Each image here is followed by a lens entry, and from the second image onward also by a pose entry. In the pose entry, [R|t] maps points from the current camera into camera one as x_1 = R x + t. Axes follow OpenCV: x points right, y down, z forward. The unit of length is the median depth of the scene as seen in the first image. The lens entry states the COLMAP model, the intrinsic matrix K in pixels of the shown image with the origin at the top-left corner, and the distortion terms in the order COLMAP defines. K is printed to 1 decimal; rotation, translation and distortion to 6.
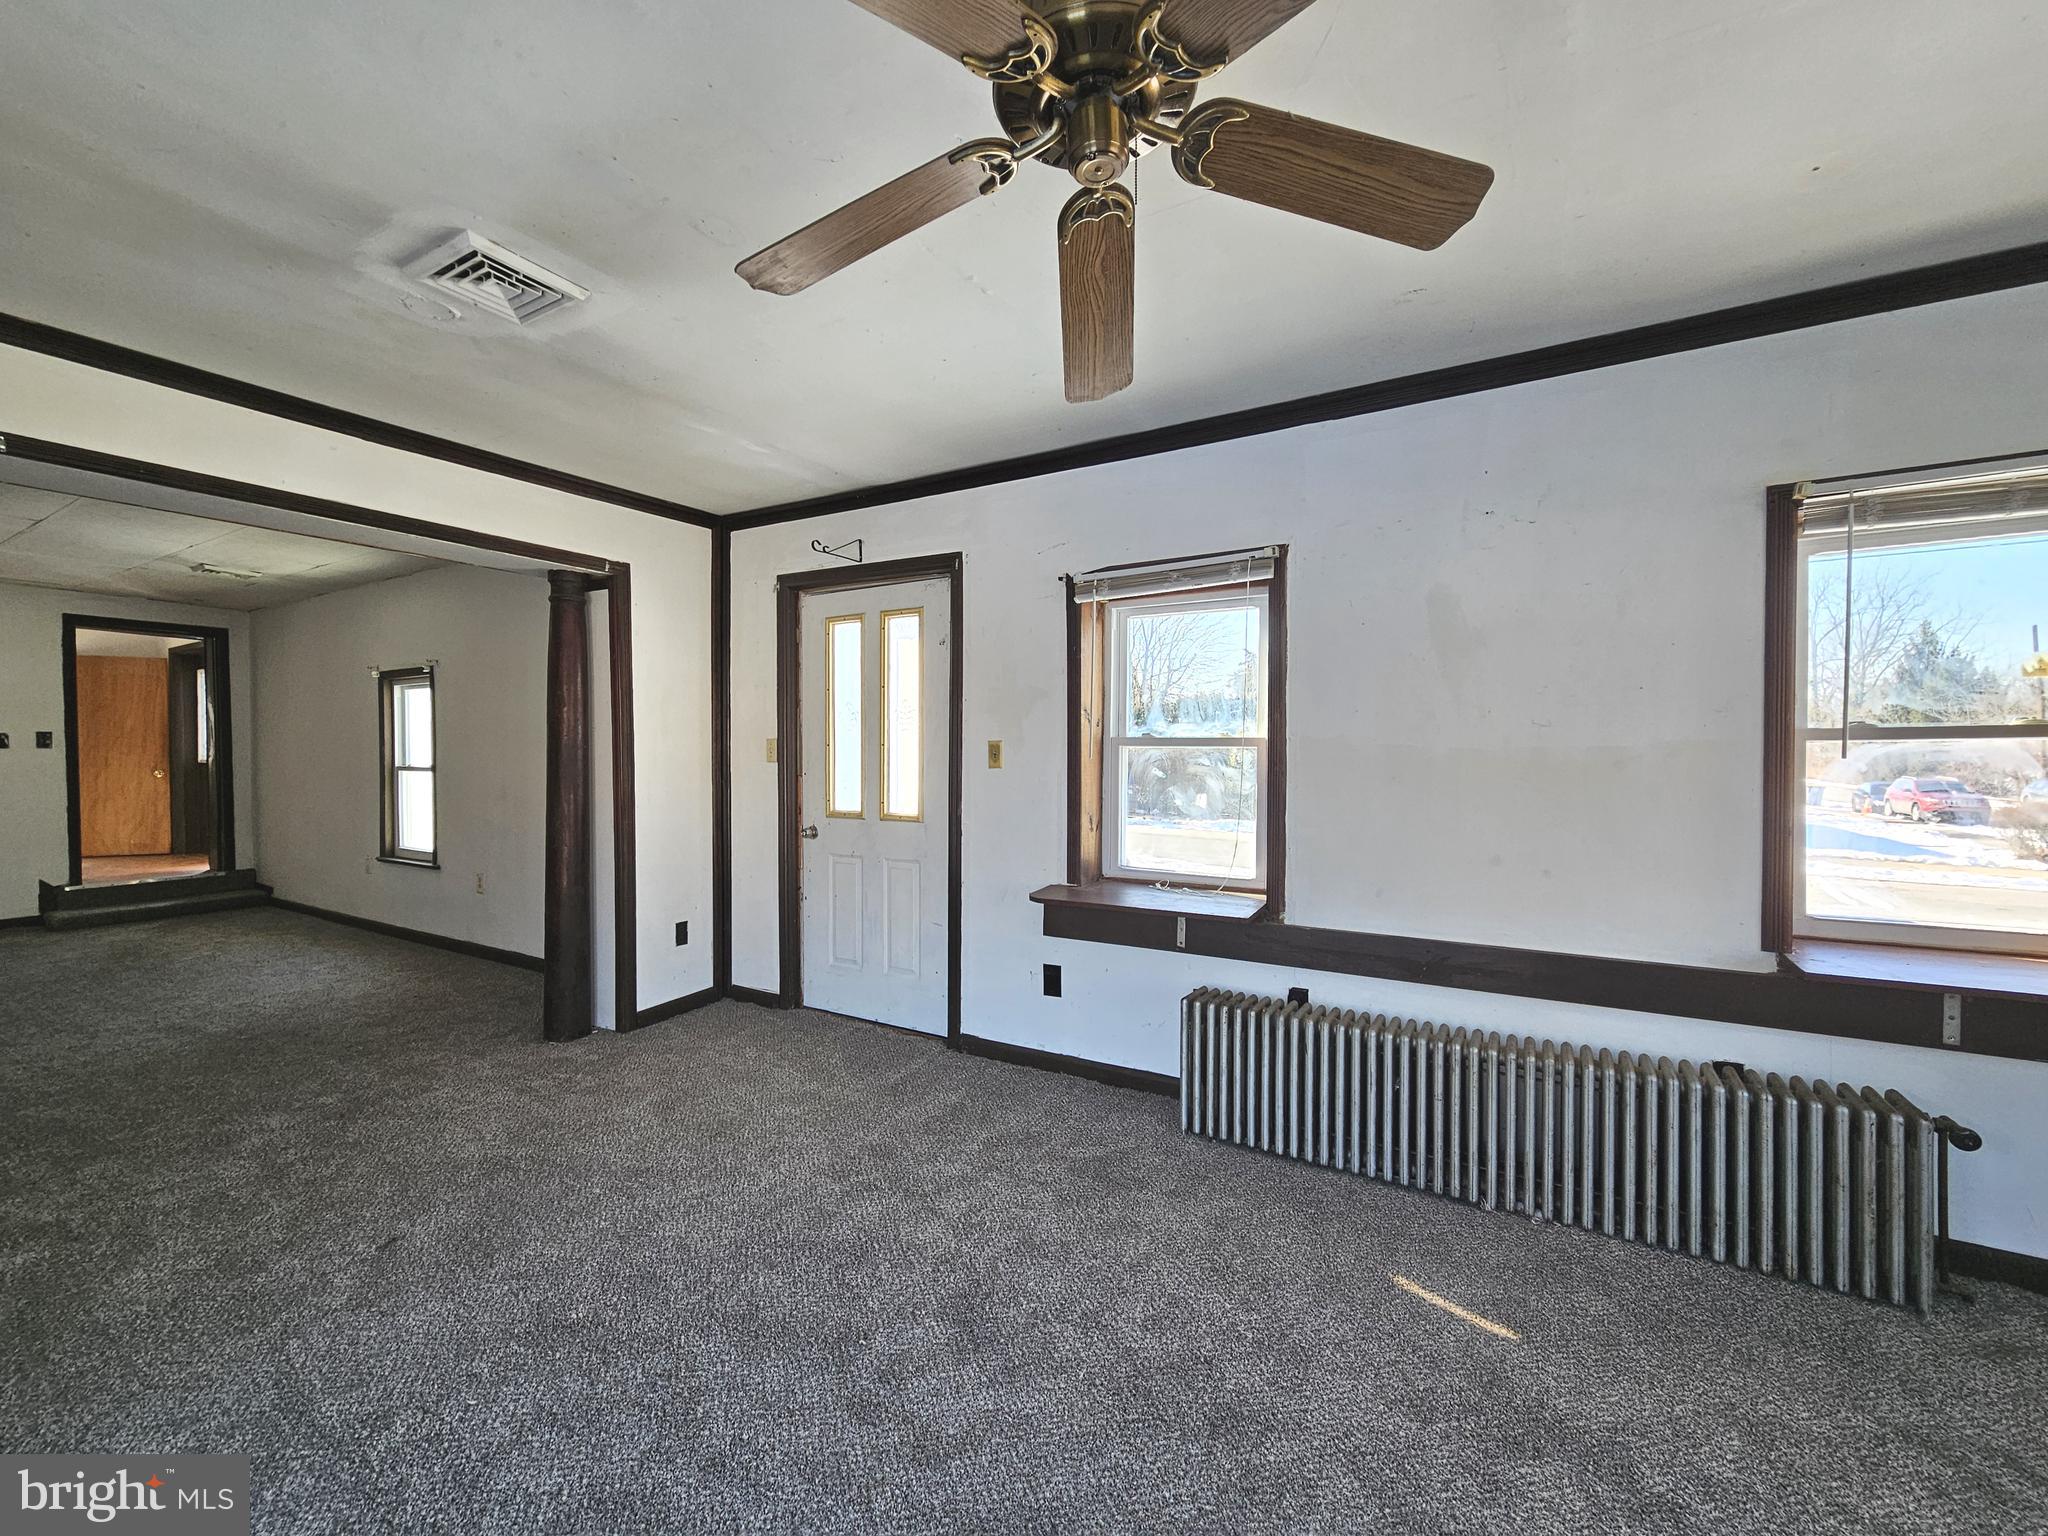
lens RADIAL K [[867.1, 0, 1024.0], [0, 867.1, 768.0], [0, 0, 1]] dist [-0.001833, -0.000151]
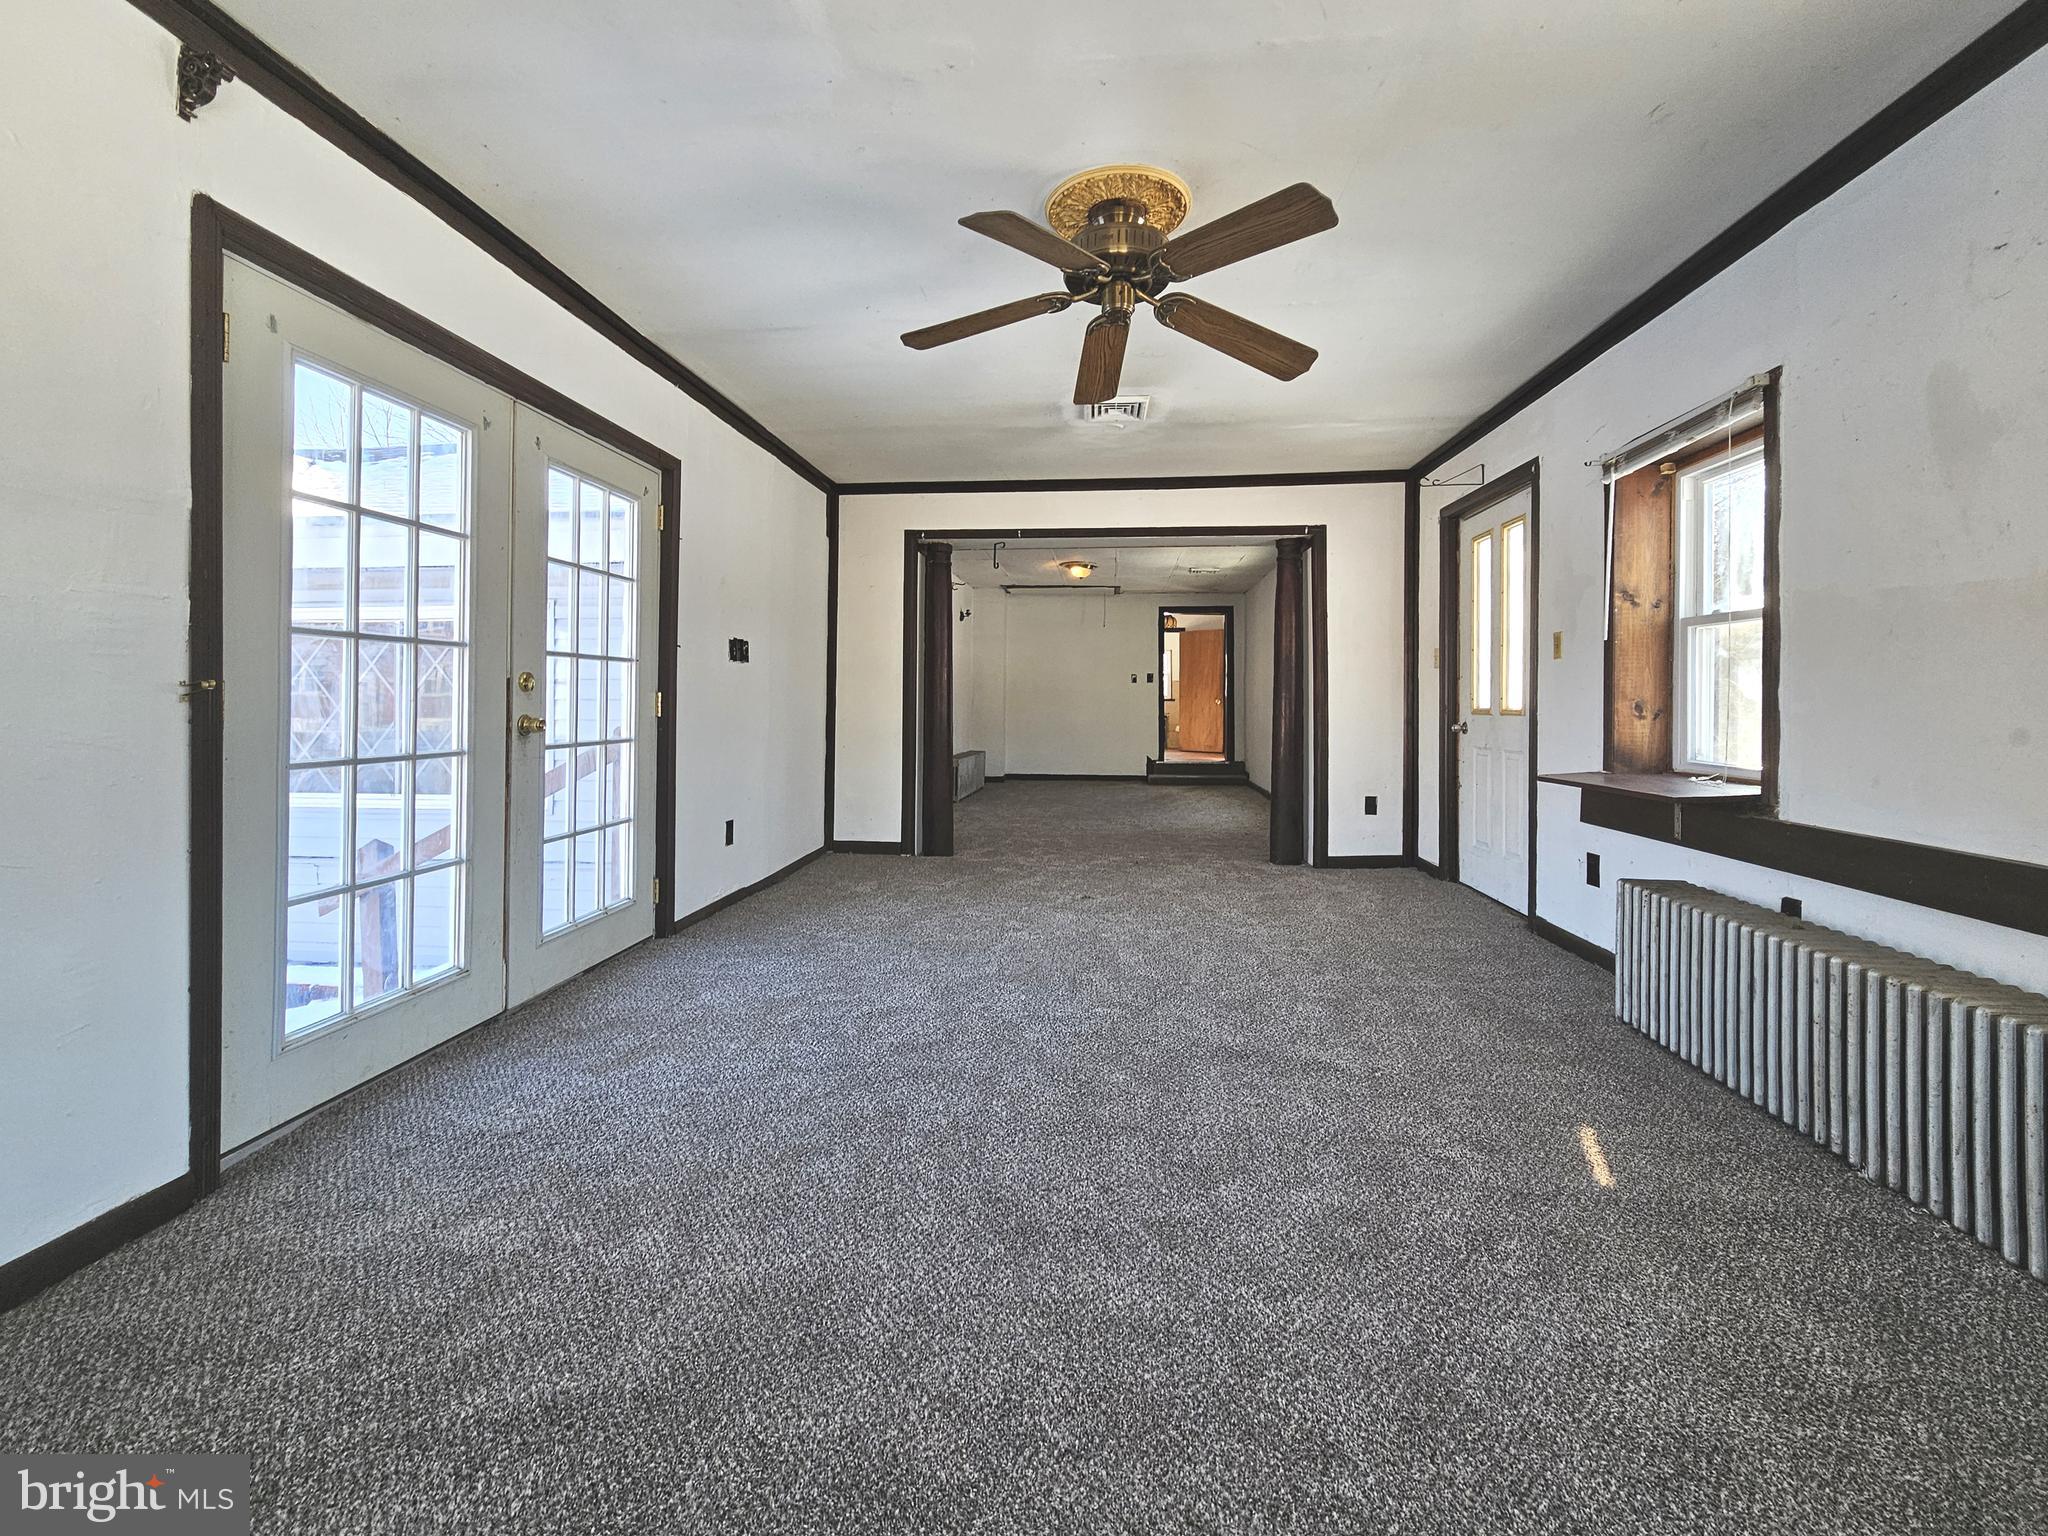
lens RADIAL K [[833.8, 0, 1024.2], [0, 833.8, 677.5], [0, 0, 1]] dist [-0.000471, -0.000190]
pose [[0.449924, -0.027025, -0.892658, 0.551835], [-0.015535, 0.999154, -0.038080, 0.068742], [0.892932, 0.031000, 0.449123, -0.005800]]
